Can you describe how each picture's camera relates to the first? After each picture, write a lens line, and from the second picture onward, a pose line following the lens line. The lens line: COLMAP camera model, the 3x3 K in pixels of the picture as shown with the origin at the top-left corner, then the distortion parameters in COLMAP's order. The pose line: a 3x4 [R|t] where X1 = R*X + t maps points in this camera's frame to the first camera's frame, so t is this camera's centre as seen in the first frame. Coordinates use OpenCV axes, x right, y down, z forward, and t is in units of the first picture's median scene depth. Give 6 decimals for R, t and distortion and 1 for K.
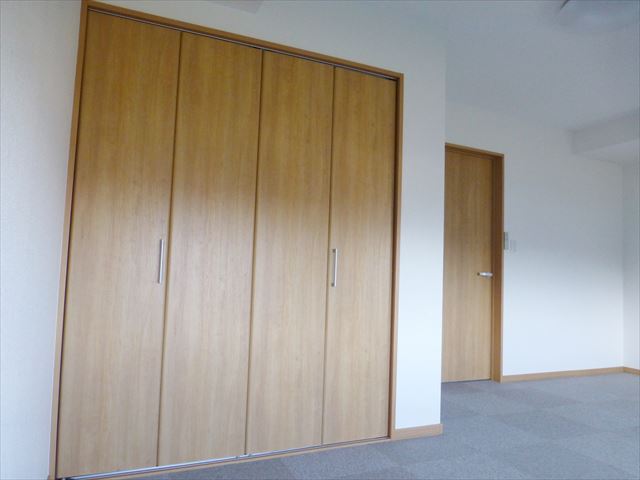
lens RADIAL K [[474.7, 0, 320.0], [0, 474.7, 240.0], [0, 0, 1]] dist [-0.026196, 0.088047]
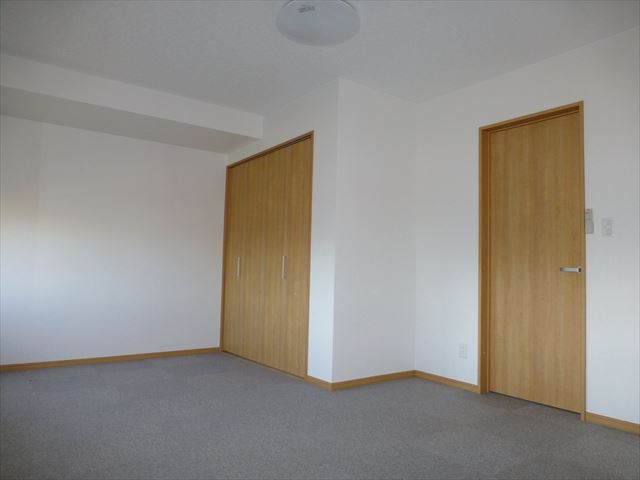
lens RADIAL K [[474.7, 0, 320.0], [0, 474.7, 240.0], [0, 0, 1]] dist [-0.026196, 0.088047]
pose [[0.189468, -0.083277, -0.978349, 1.038611], [0.061520, 0.995446, -0.072819, 0.057459], [0.979958, -0.046391, 0.193729, 0.482408]]
